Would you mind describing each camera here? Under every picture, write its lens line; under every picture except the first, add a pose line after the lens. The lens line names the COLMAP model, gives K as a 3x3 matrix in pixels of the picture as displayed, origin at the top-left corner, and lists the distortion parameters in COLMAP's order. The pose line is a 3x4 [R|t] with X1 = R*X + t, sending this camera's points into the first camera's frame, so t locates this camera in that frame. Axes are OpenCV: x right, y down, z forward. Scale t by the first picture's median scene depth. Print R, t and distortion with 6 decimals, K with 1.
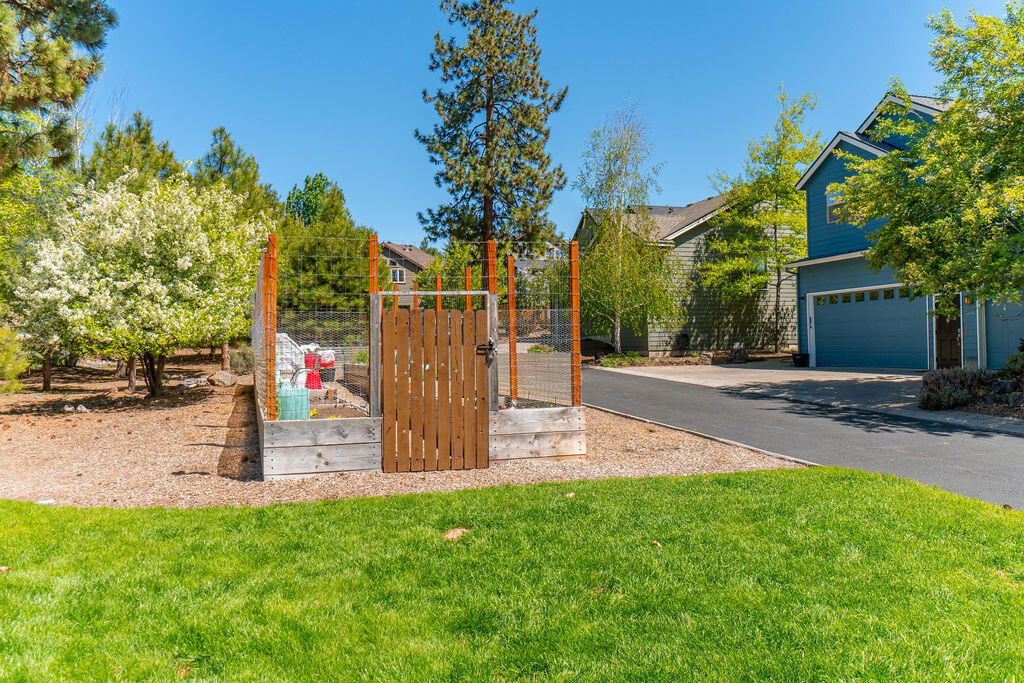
lens RADIAL K [[805.4, 0, 529.9], [0, 805.4, 341.2], [0, 0, 1]] dist [0.002633, 0.000050]
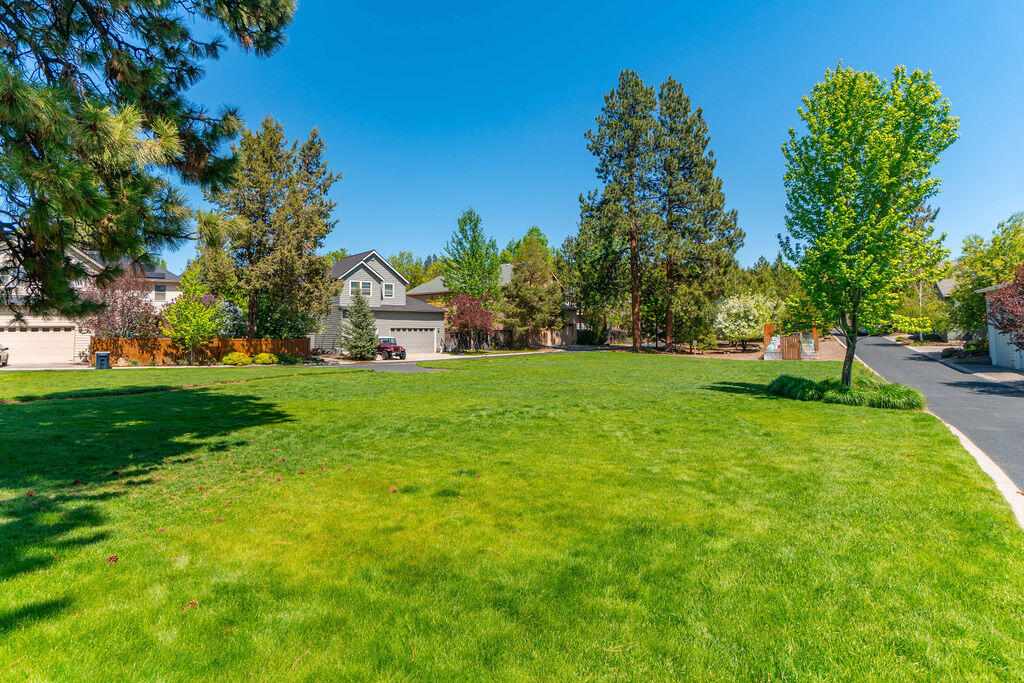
lens RADIAL K [[594.3, 0, 504.4], [0, 594.3, 293.7], [0, 0, 1]] dist [0.001416, -0.000880]
pose [[0.682503, -0.038840, -0.729850, 0.567799], [0.004782, 0.998803, -0.048680, -0.048511], [0.730868, 0.029734, 0.681871, -1.213739]]
